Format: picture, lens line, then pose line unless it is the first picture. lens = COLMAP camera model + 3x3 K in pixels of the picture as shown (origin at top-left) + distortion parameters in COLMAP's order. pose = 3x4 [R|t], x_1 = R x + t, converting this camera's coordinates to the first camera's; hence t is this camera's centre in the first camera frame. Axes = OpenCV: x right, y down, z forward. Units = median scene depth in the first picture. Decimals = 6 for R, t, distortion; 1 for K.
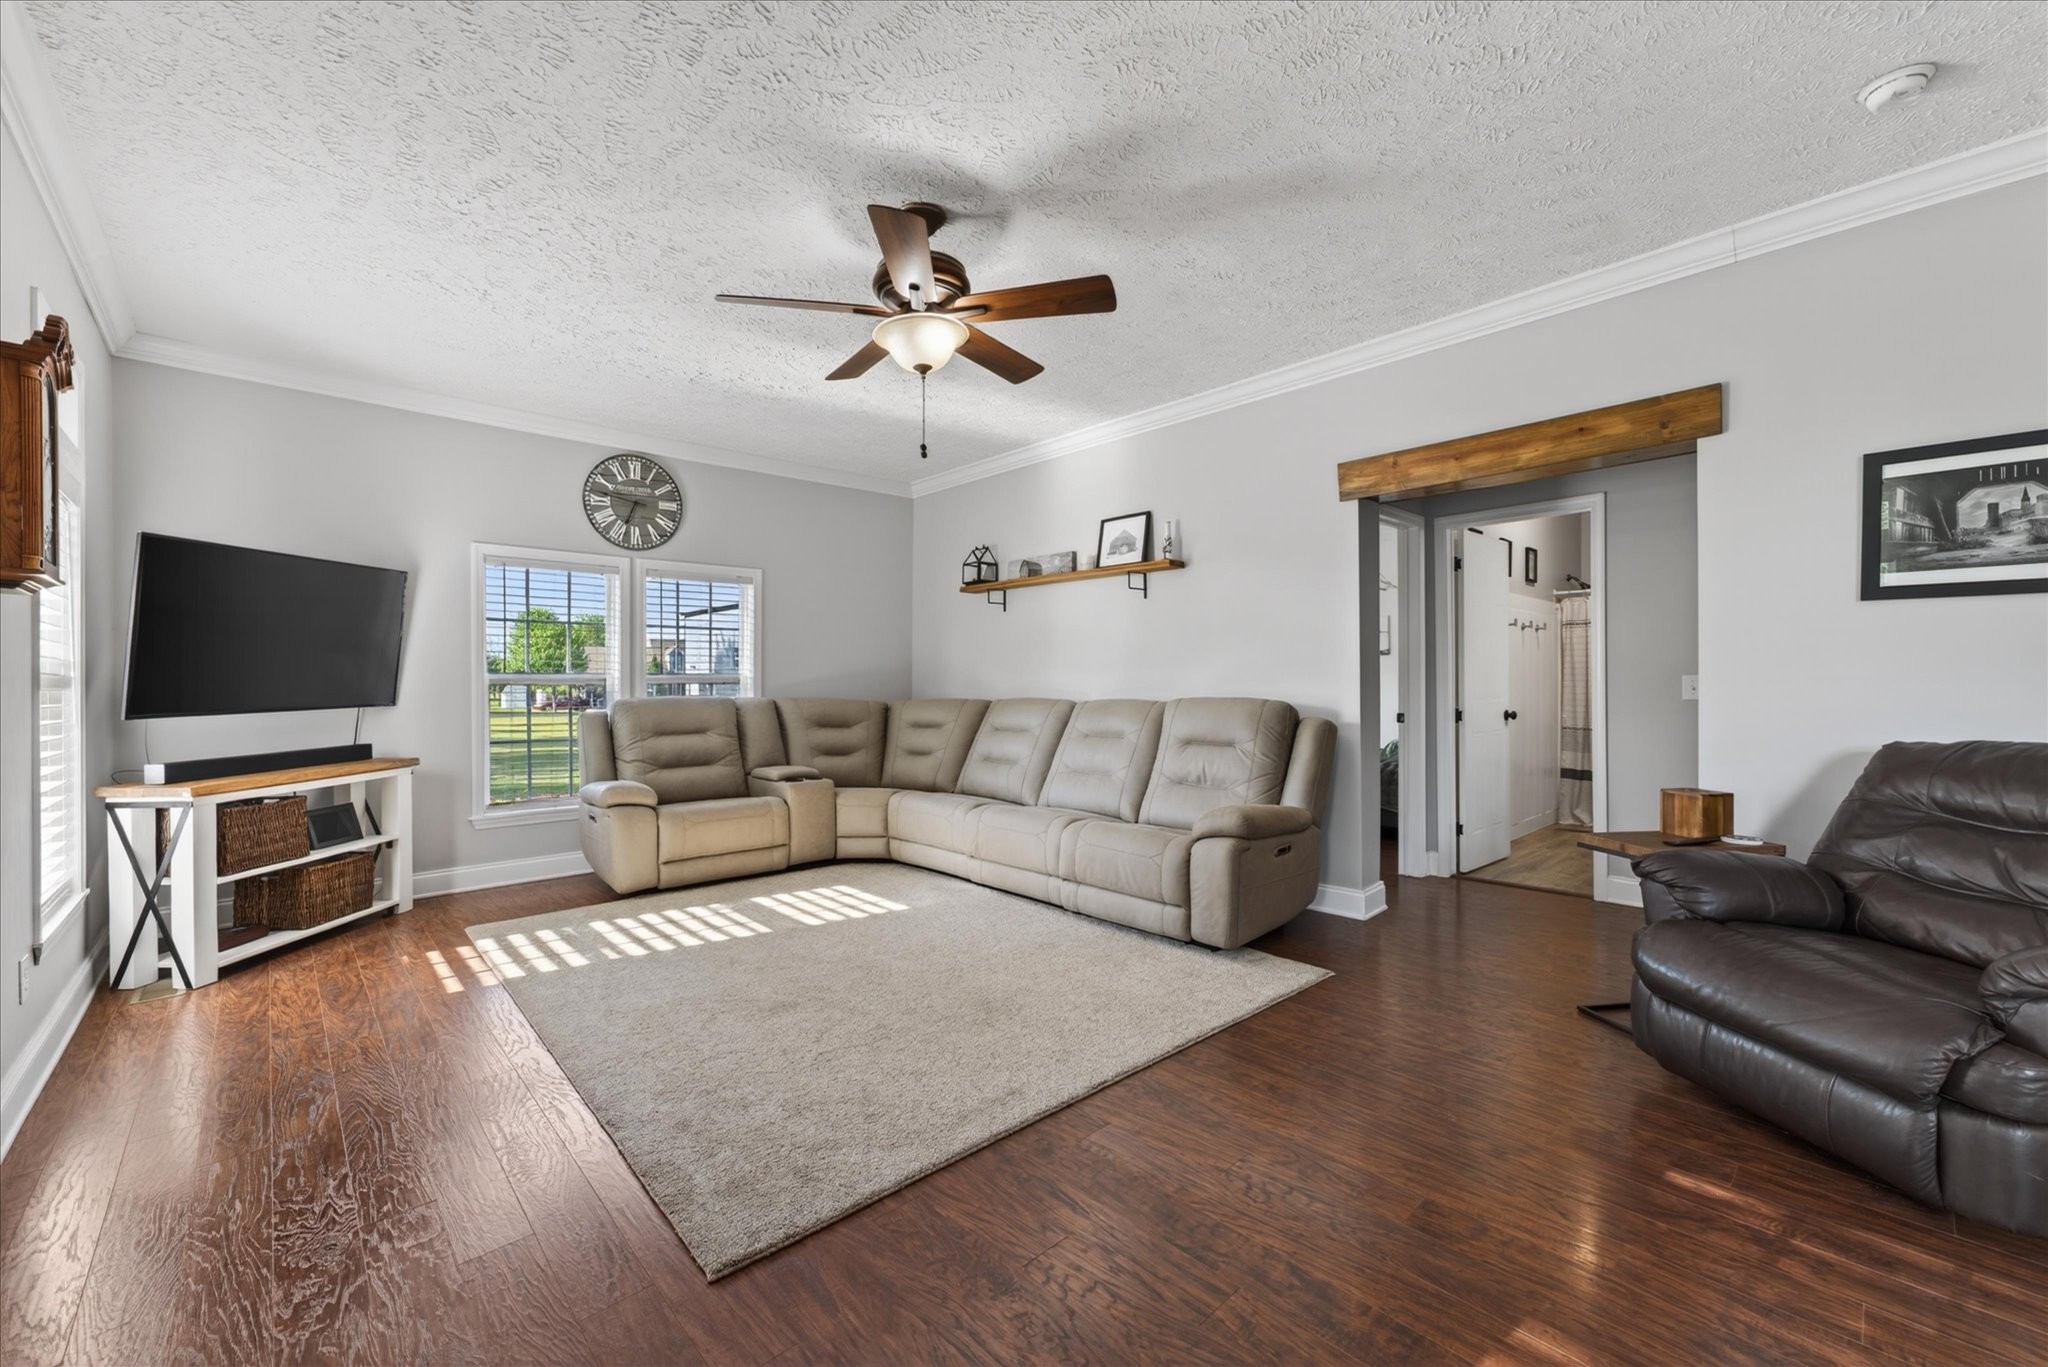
lens RADIAL K [[834.6, 0, 1024.0], [0, 834.6, 683.5], [0, 0, 1]] dist [0.002604, 0.000505]
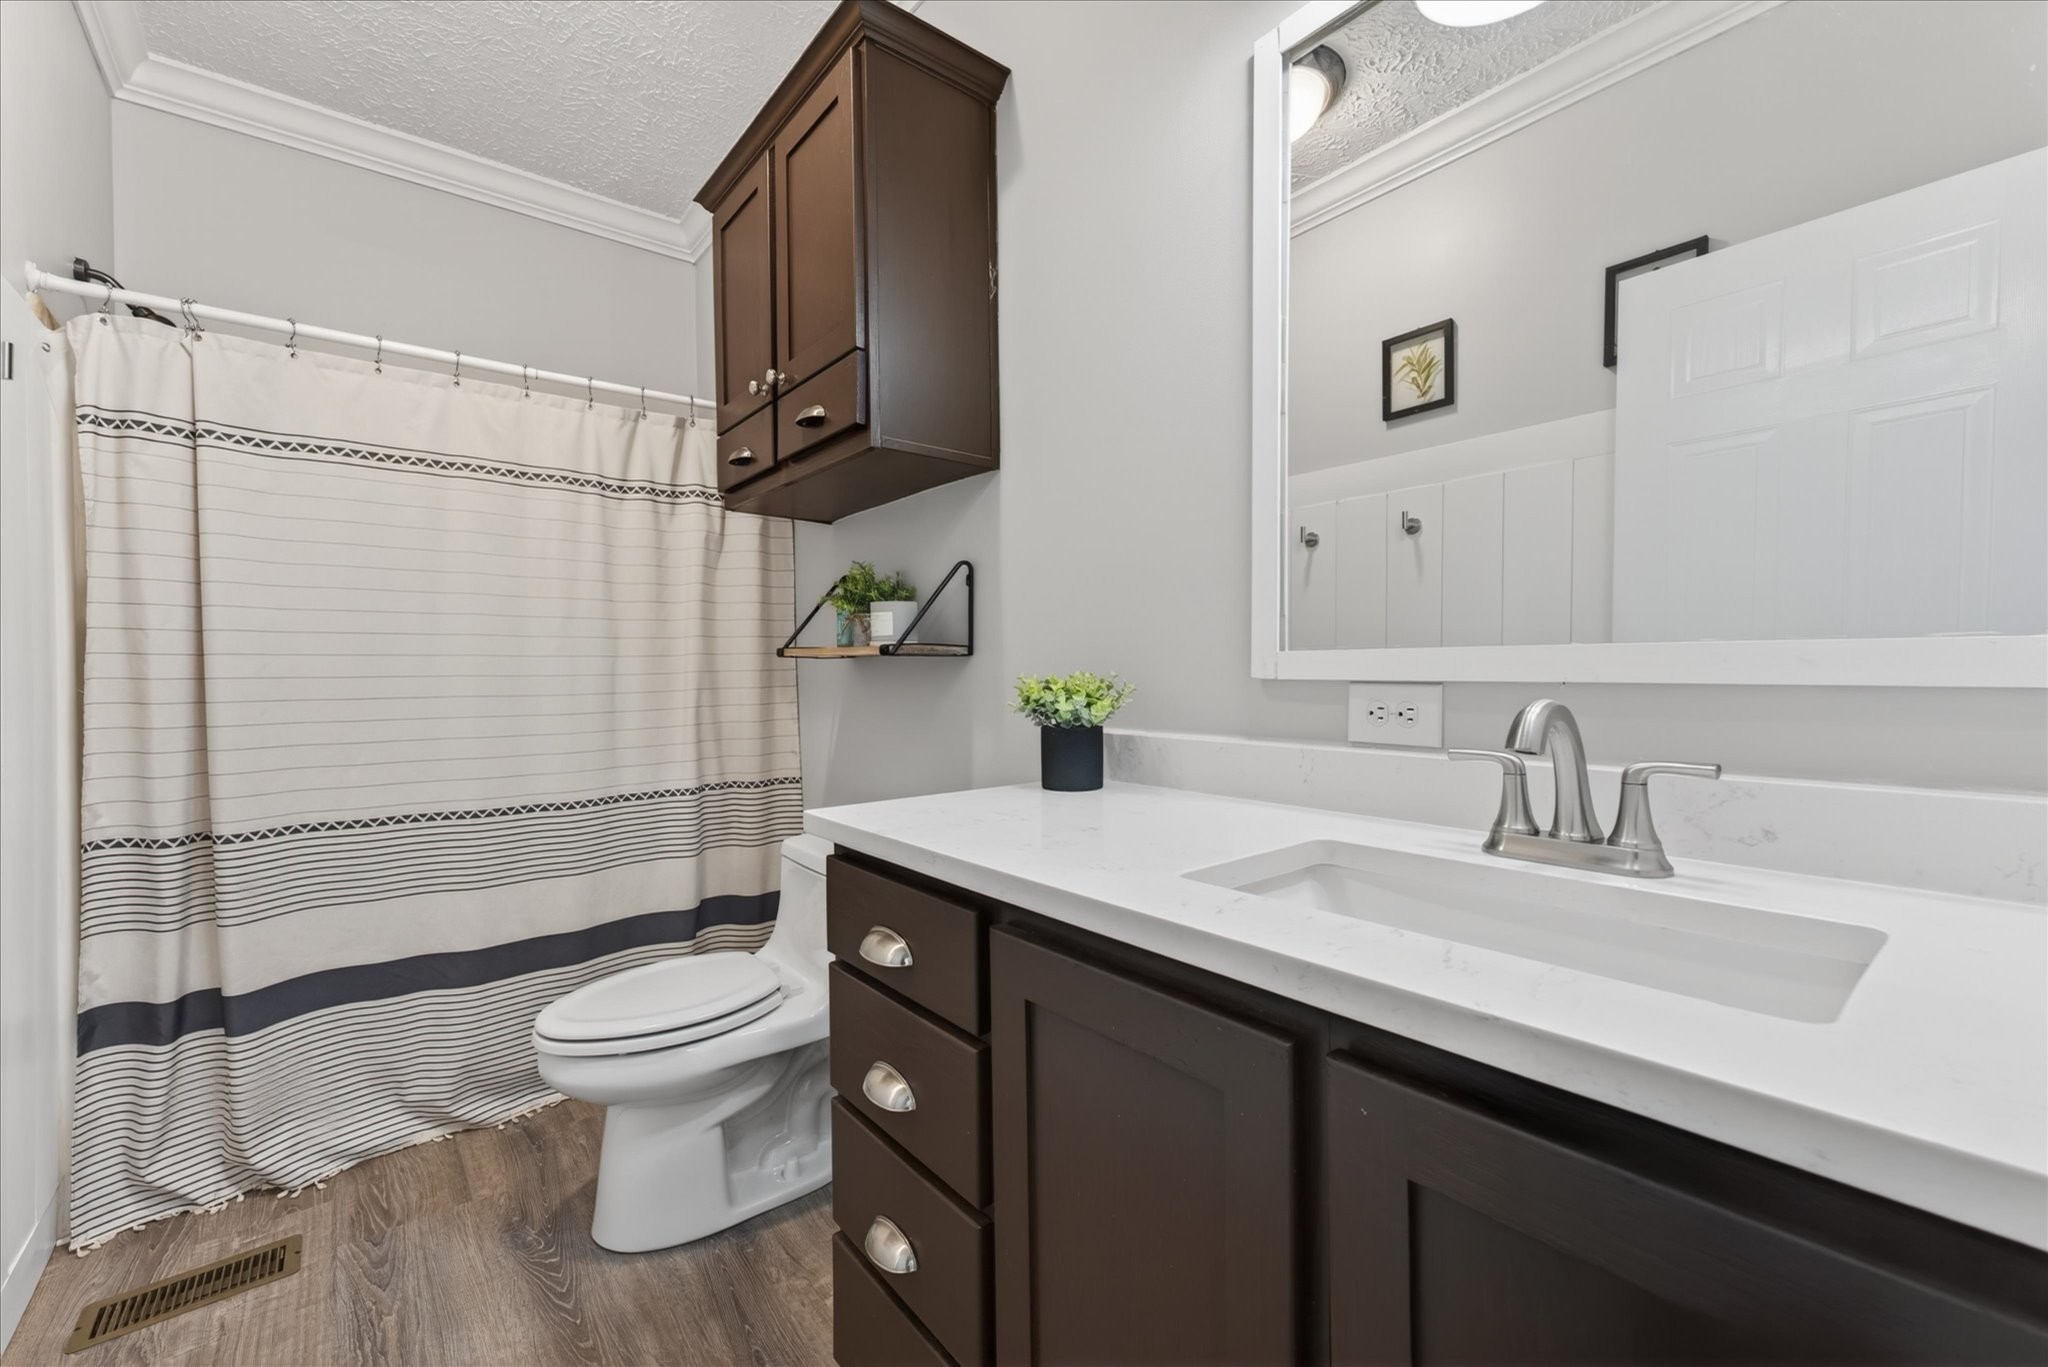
lens RADIAL K [[834.6, 0, 1024.0], [0, 834.6, 683.5], [0, 0, 1]] dist [0.002604, 0.000505]
pose [[0.075158, -0.012107, 0.997098, 0.425308], [0.004012, 0.999922, 0.011839, 0.003727], [-0.997164, 0.003110, 0.075201, 0.712831]]
